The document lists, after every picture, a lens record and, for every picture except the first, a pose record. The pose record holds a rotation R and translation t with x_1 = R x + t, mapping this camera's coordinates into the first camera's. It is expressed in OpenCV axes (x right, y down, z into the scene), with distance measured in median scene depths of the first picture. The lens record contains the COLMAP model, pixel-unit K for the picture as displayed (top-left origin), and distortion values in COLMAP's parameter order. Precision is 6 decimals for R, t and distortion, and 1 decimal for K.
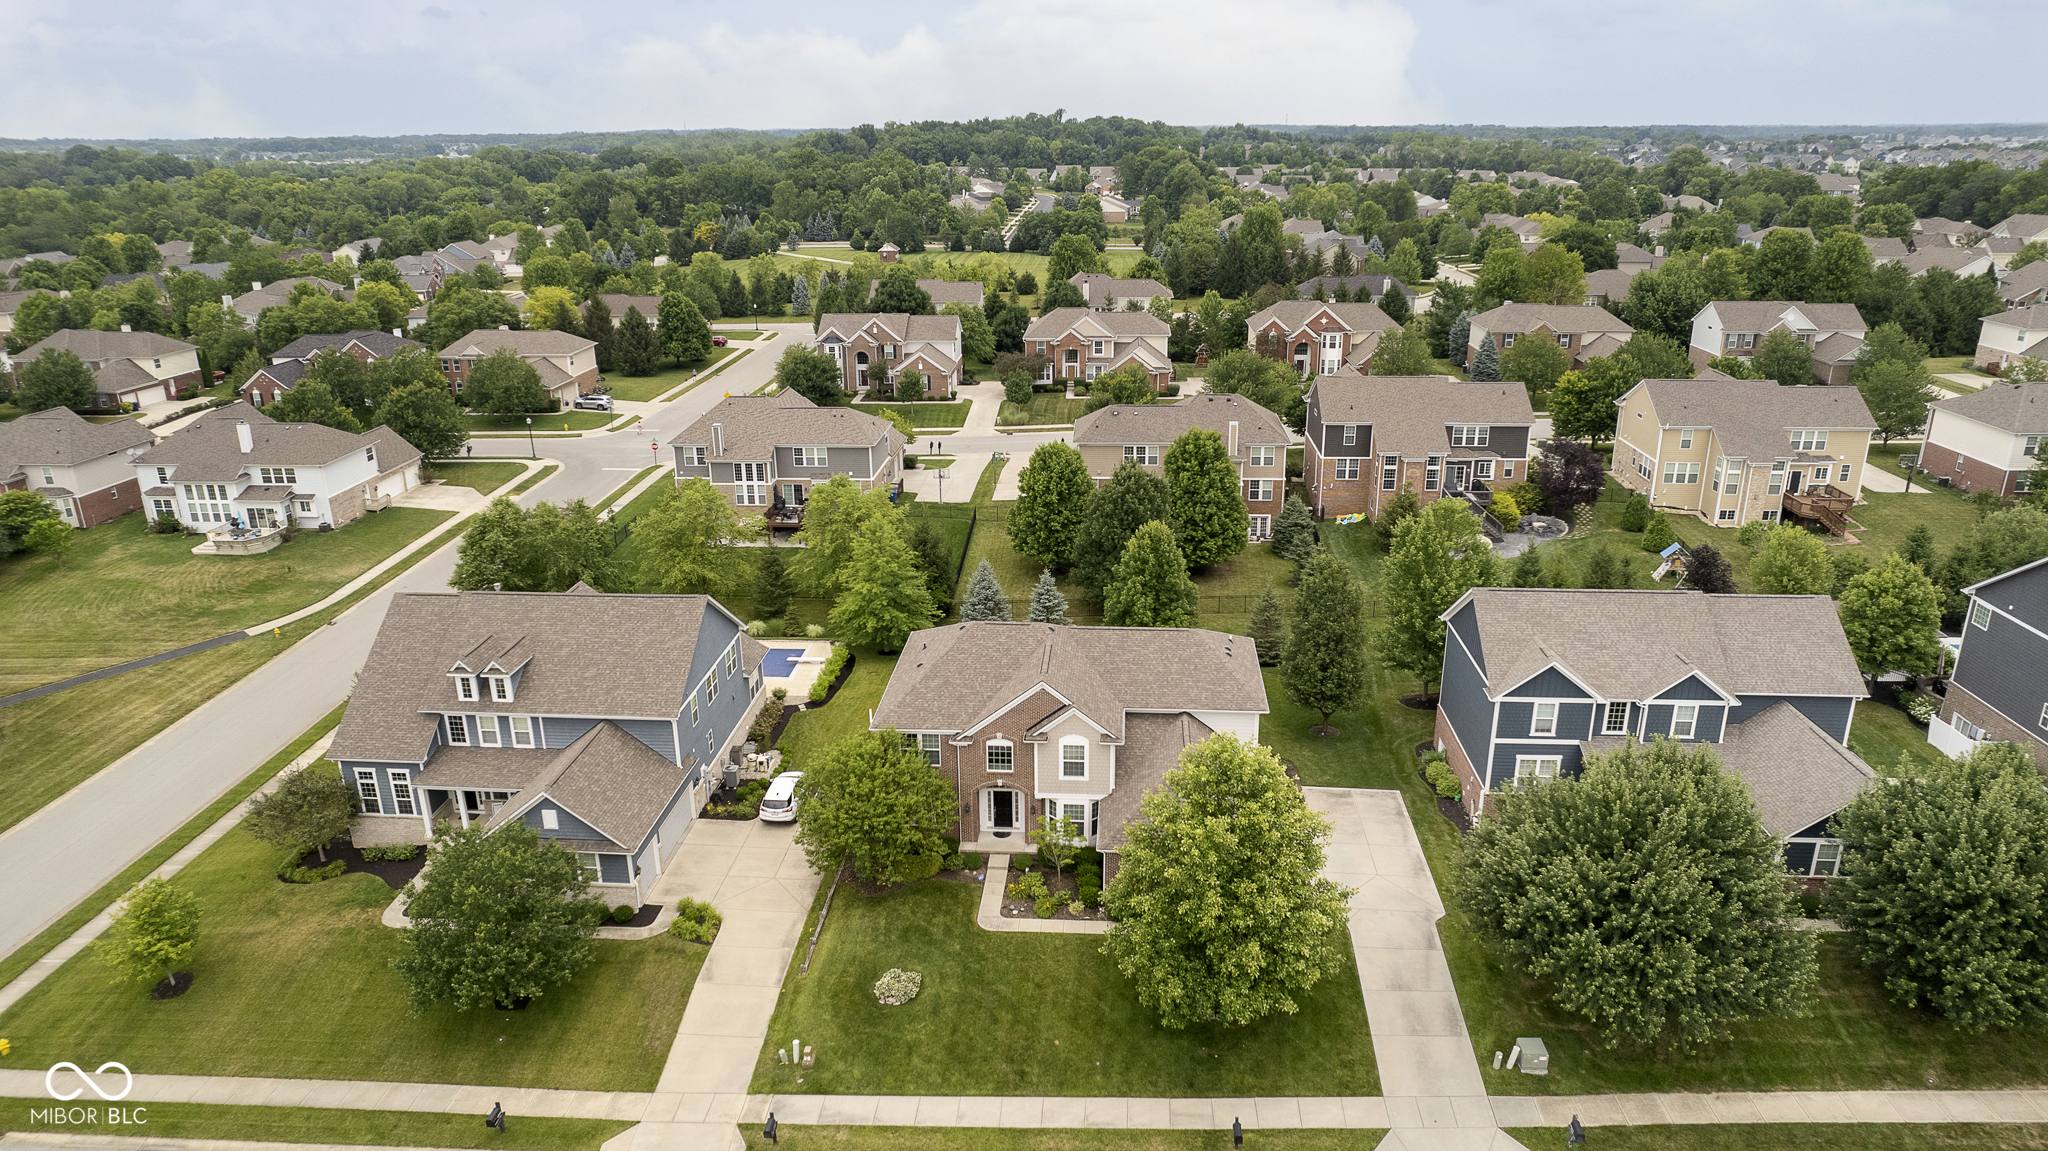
lens RADIAL K [[1318.4, 0, 1030.0], [0, 1318.4, 574.6], [0, 0, 1]] dist [-0.069770, 0.057015]
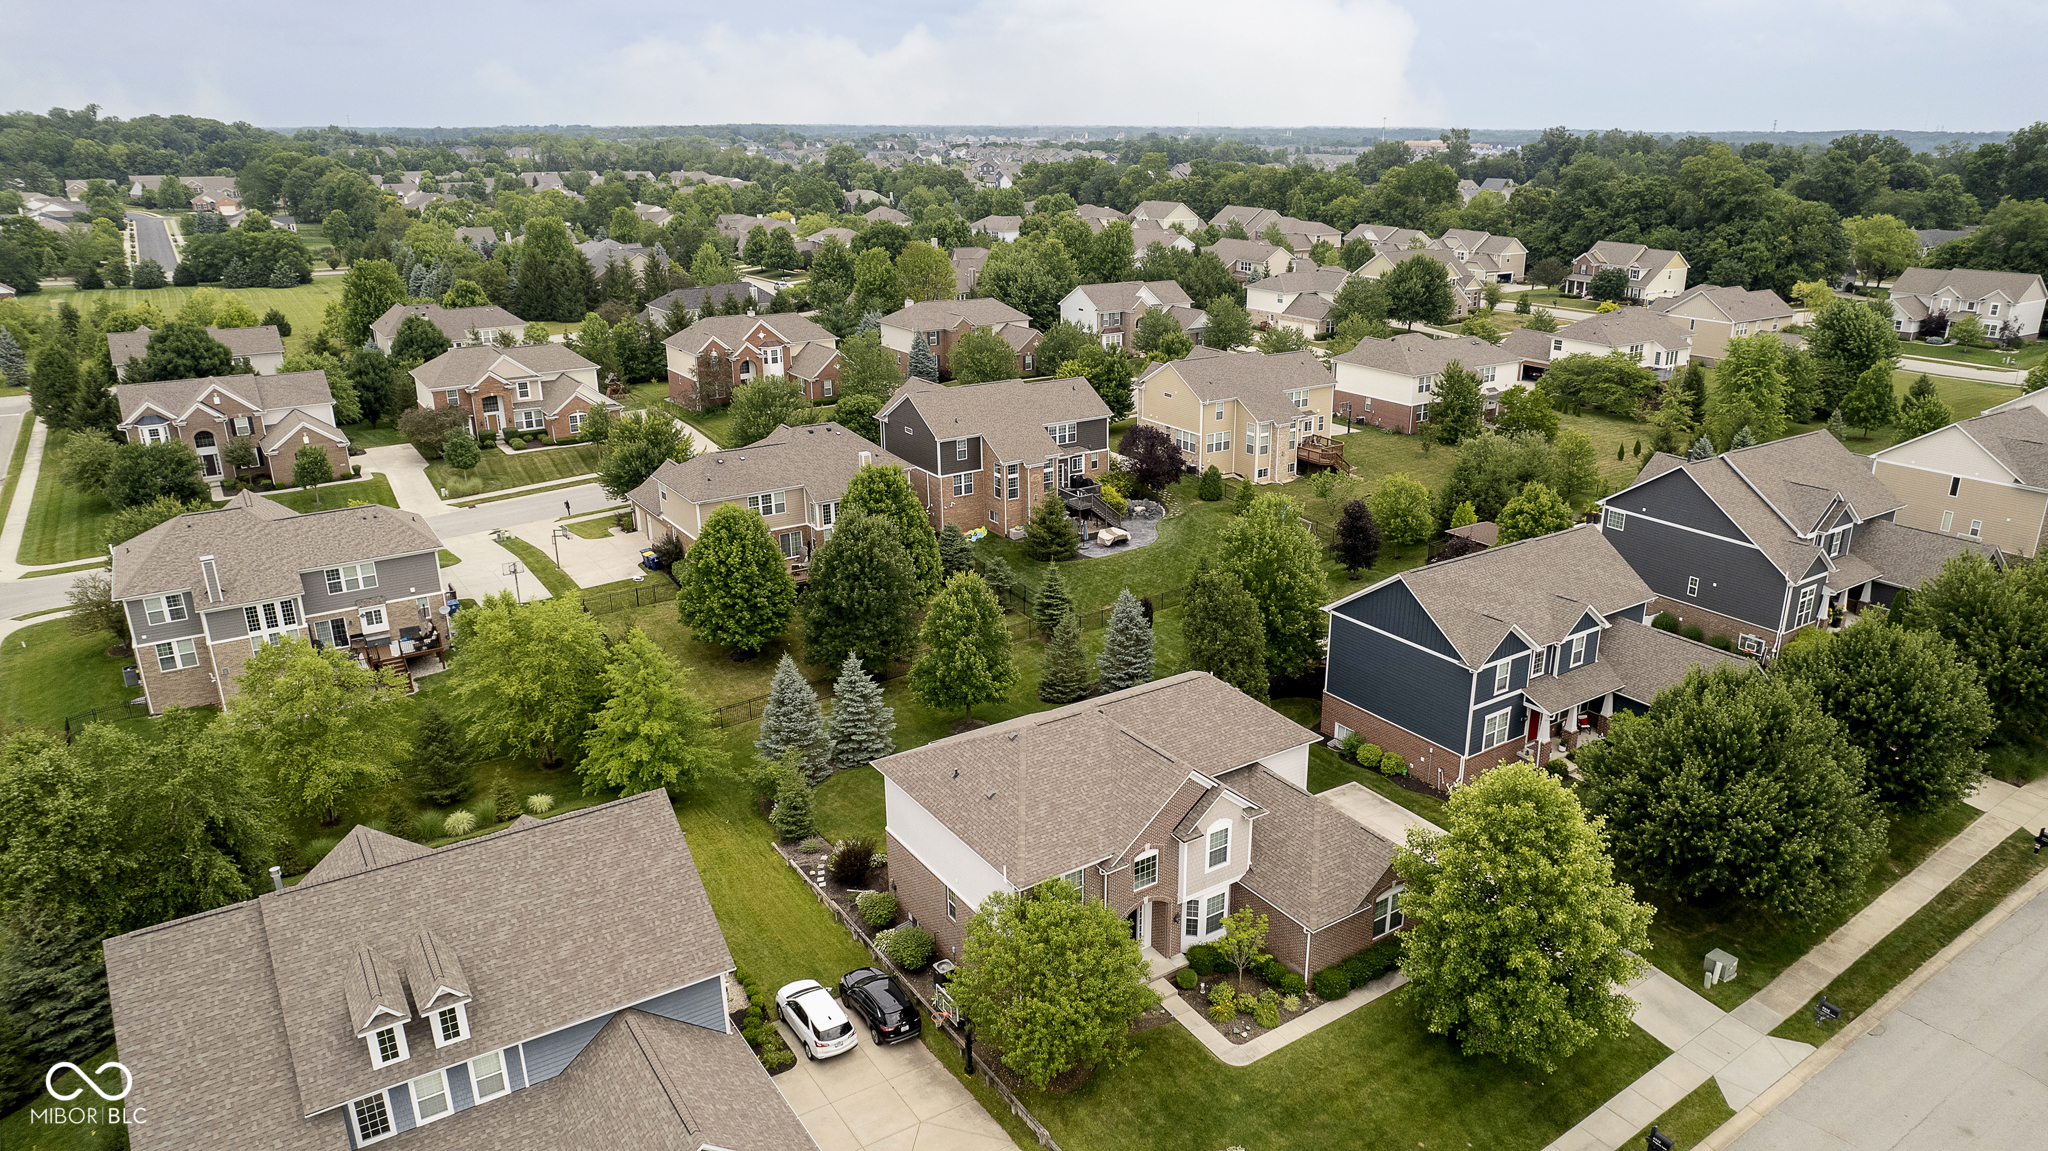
lens RADIAL K [[1324.8, 0, 1066.1], [0, 1324.8, 573.3], [0, 0, 1]] dist [-0.076695, 0.060028]
pose [[0.778842, -0.188393, 0.598258, -0.303140], [0.189770, 0.979899, 0.061520, -0.063761], [-0.597822, 0.065617, 0.798938, 0.187050]]
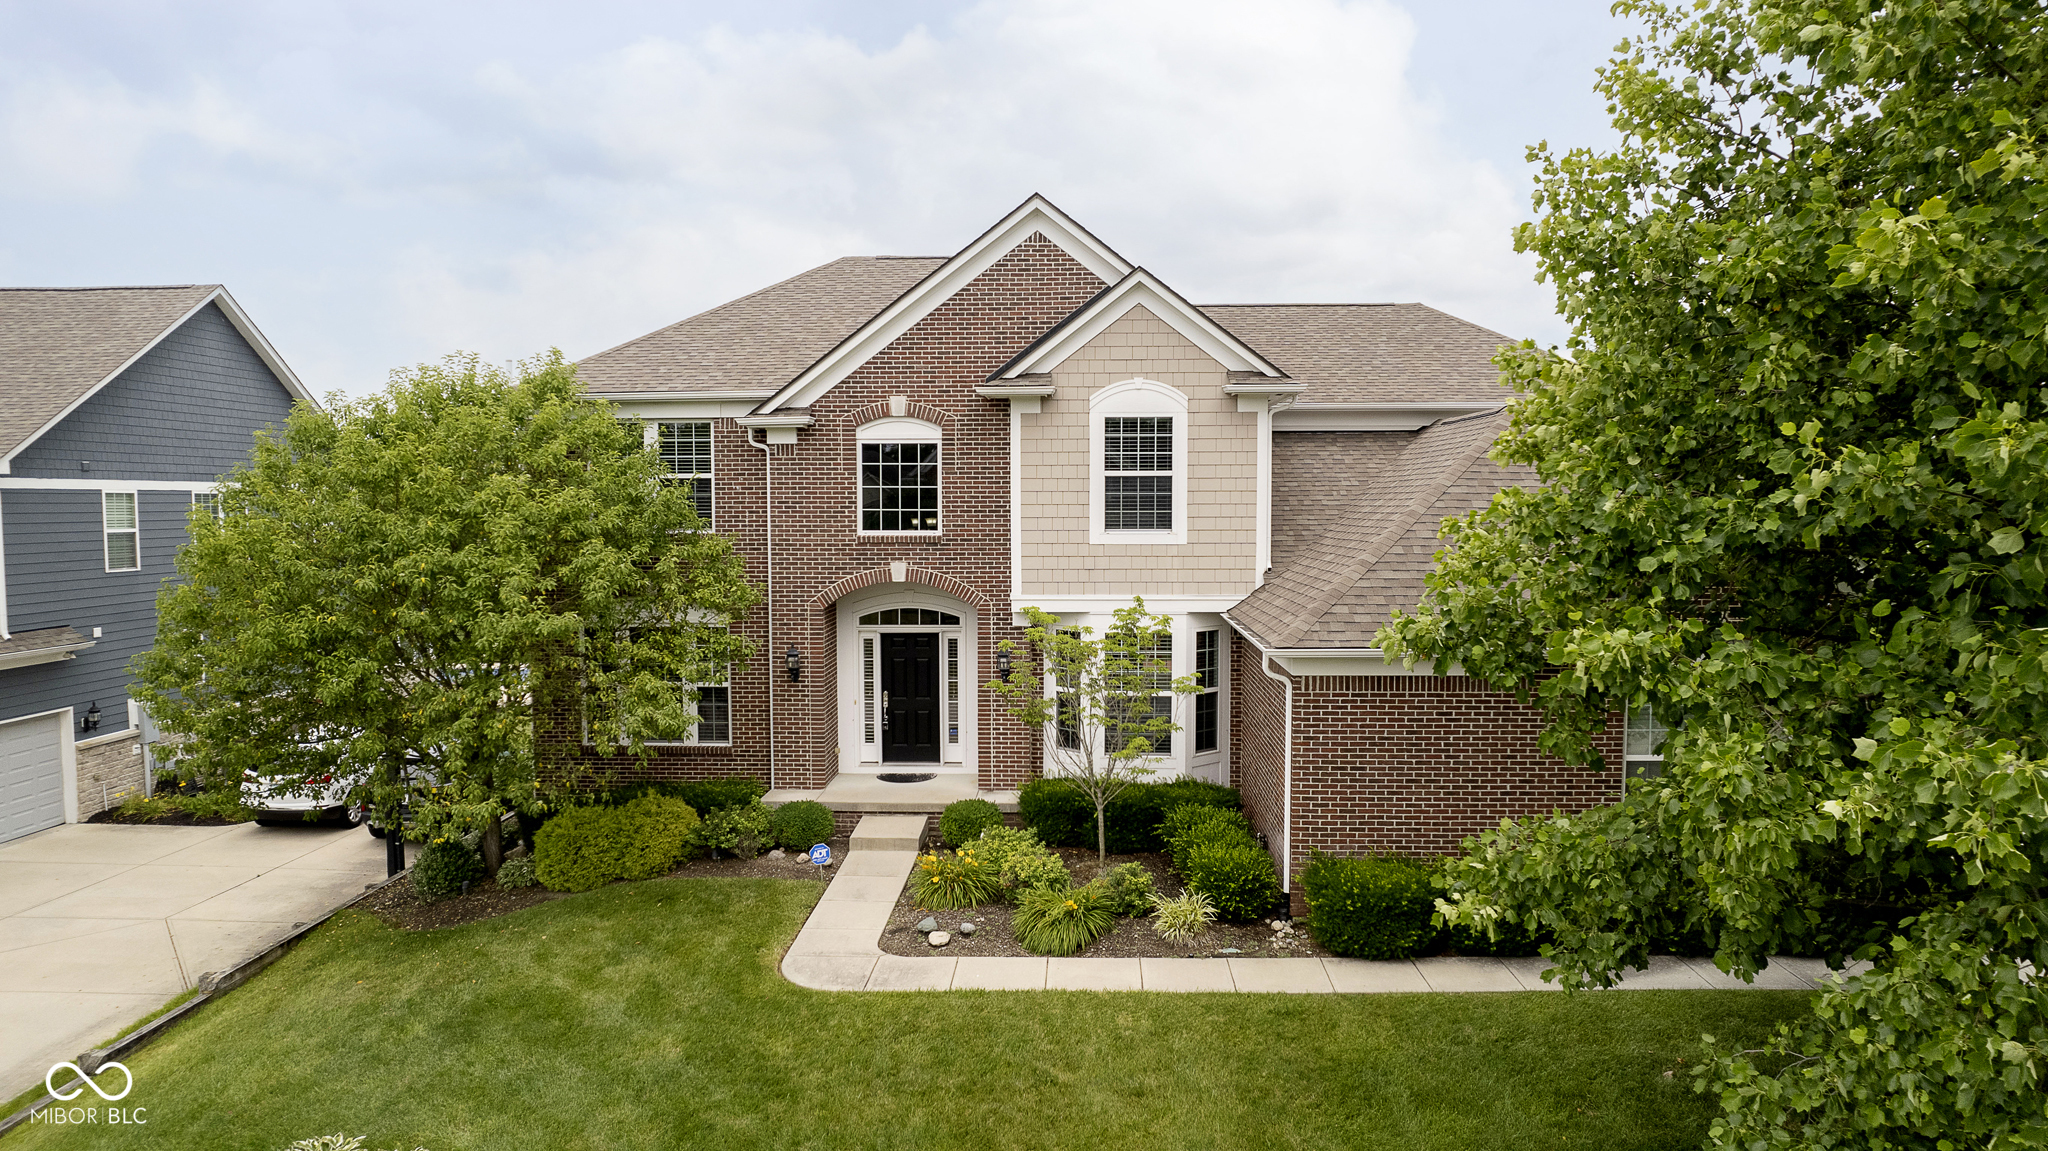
lens RADIAL K [[1318.4, 0, 1030.0], [0, 1318.4, 574.6], [0, 0, 1]] dist [-0.069770, 0.057015]
pose [[0.999391, 0.001969, 0.034851, -0.001486], [0.007400, 0.963765, -0.266649, 0.136815], [-0.034114, 0.266745, 0.963163, 0.394260]]
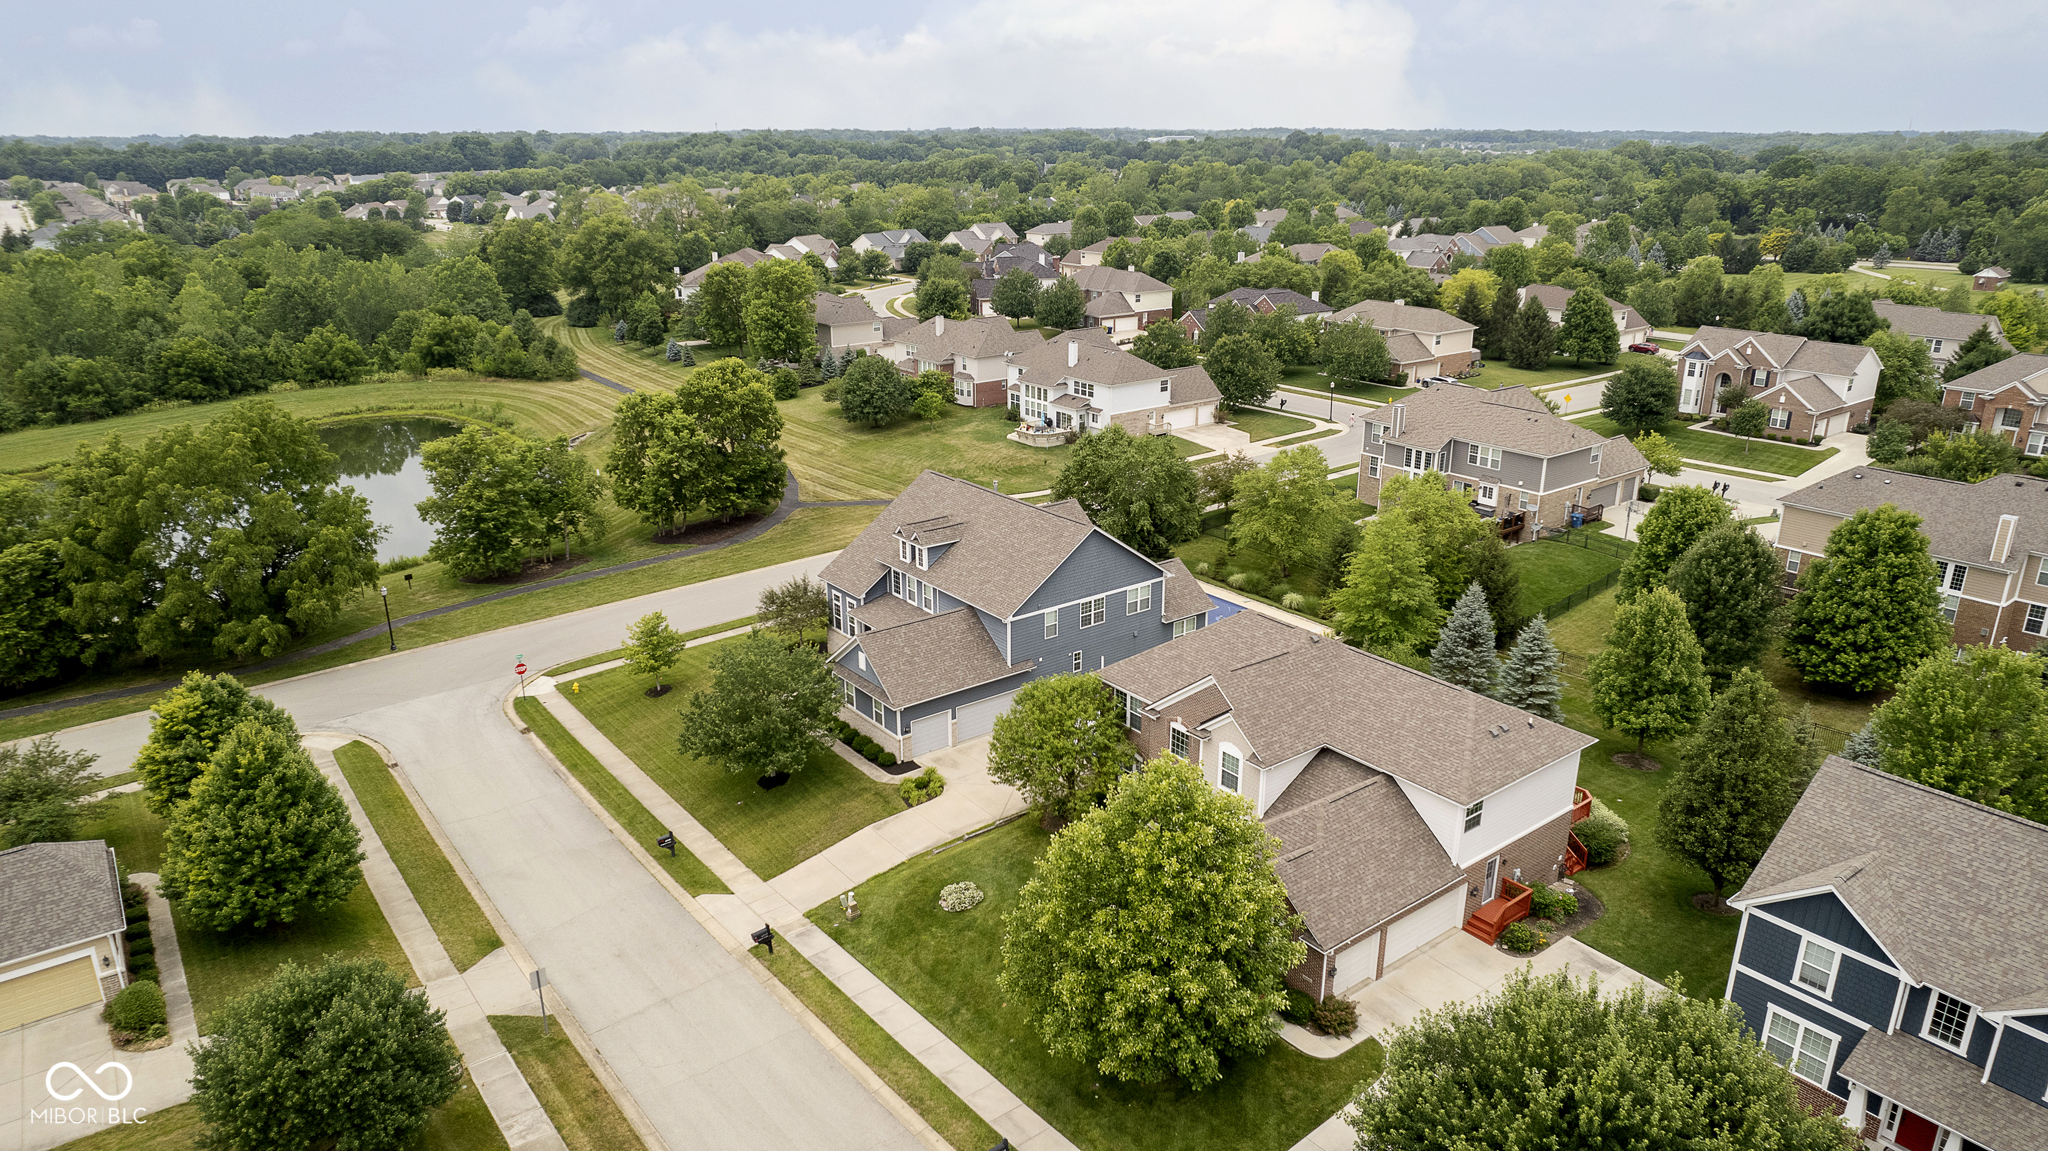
lens RADIAL K [[1318.4, 0, 1030.0], [0, 1318.4, 574.6], [0, 0, 1]] dist [-0.069770, 0.057015]
pose [[0.663778, 0.246408, -0.706175, 0.306475], [-0.245241, 0.963678, 0.105742, -0.029363], [0.706580, 0.102994, 0.700097, 0.138022]]
